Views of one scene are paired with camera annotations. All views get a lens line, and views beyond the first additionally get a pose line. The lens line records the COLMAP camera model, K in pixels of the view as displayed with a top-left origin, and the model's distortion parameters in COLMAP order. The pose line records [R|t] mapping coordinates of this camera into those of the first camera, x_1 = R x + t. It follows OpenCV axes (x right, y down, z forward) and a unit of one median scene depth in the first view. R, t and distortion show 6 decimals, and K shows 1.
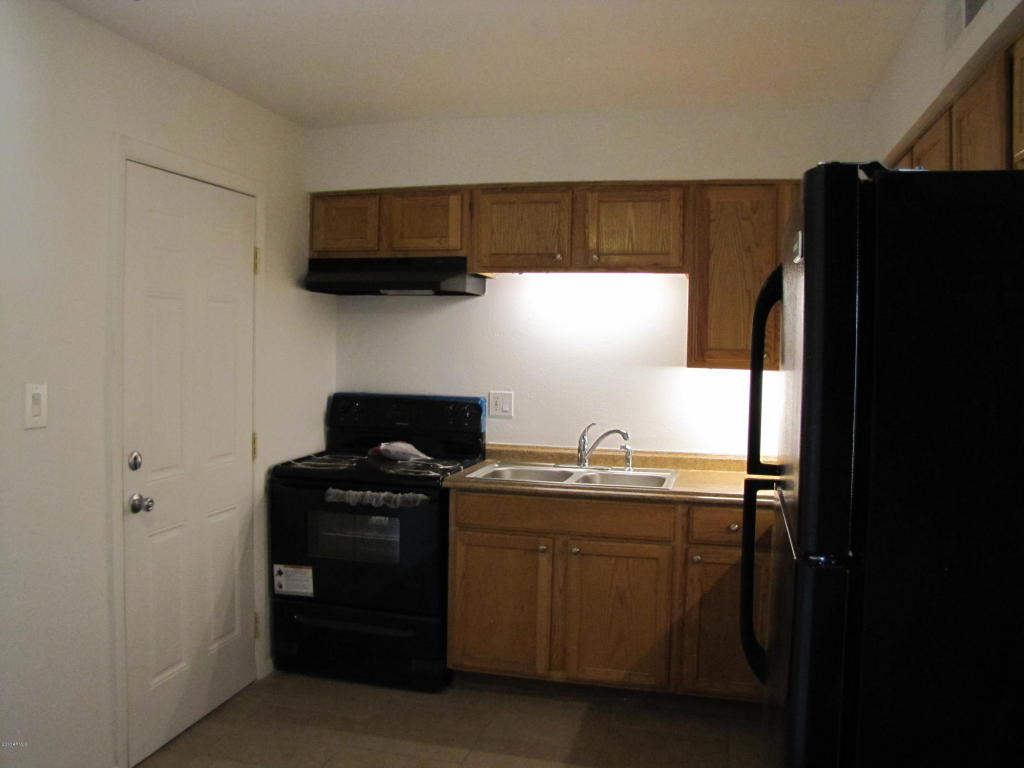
lens RADIAL K [[859.9, 0, 504.0], [0, 859.9, 359.9], [0, 0, 1]] dist [-0.186951, 0.175742]
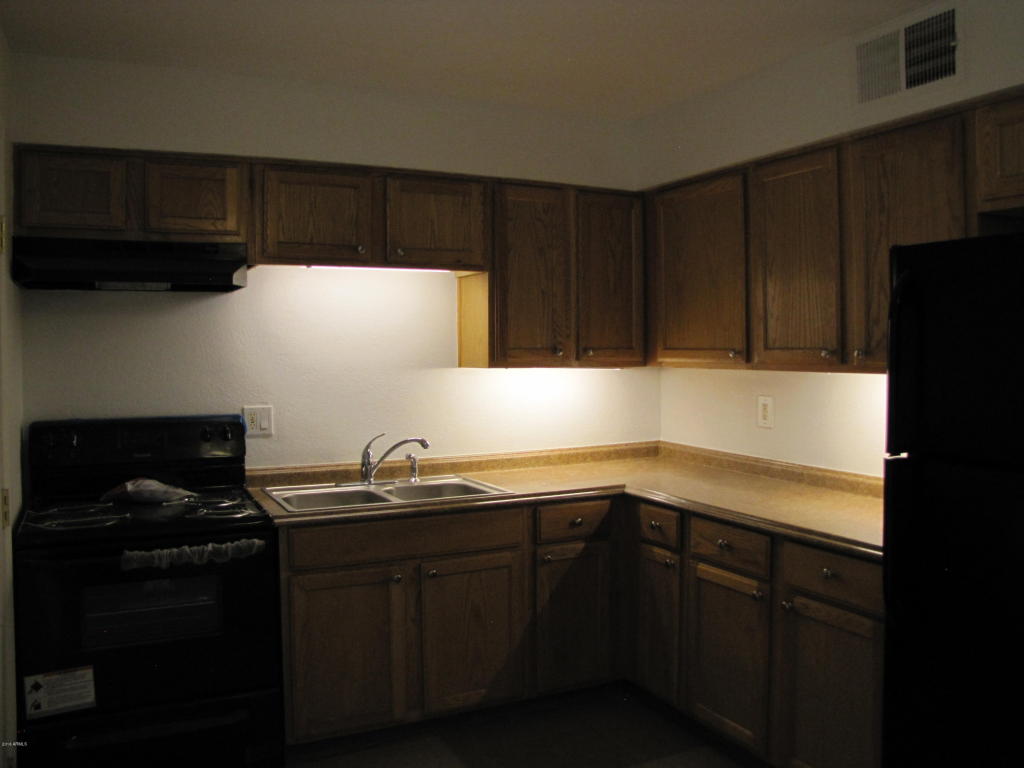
lens RADIAL K [[859.9, 0, 504.0], [0, 859.9, 359.9], [0, 0, 1]] dist [-0.186951, 0.175742]
pose [[0.759431, -0.033413, 0.649730, -0.399370], [0.034154, 0.999351, 0.011473, -0.010633], [-0.649691, 0.013478, 0.760079, 0.232723]]
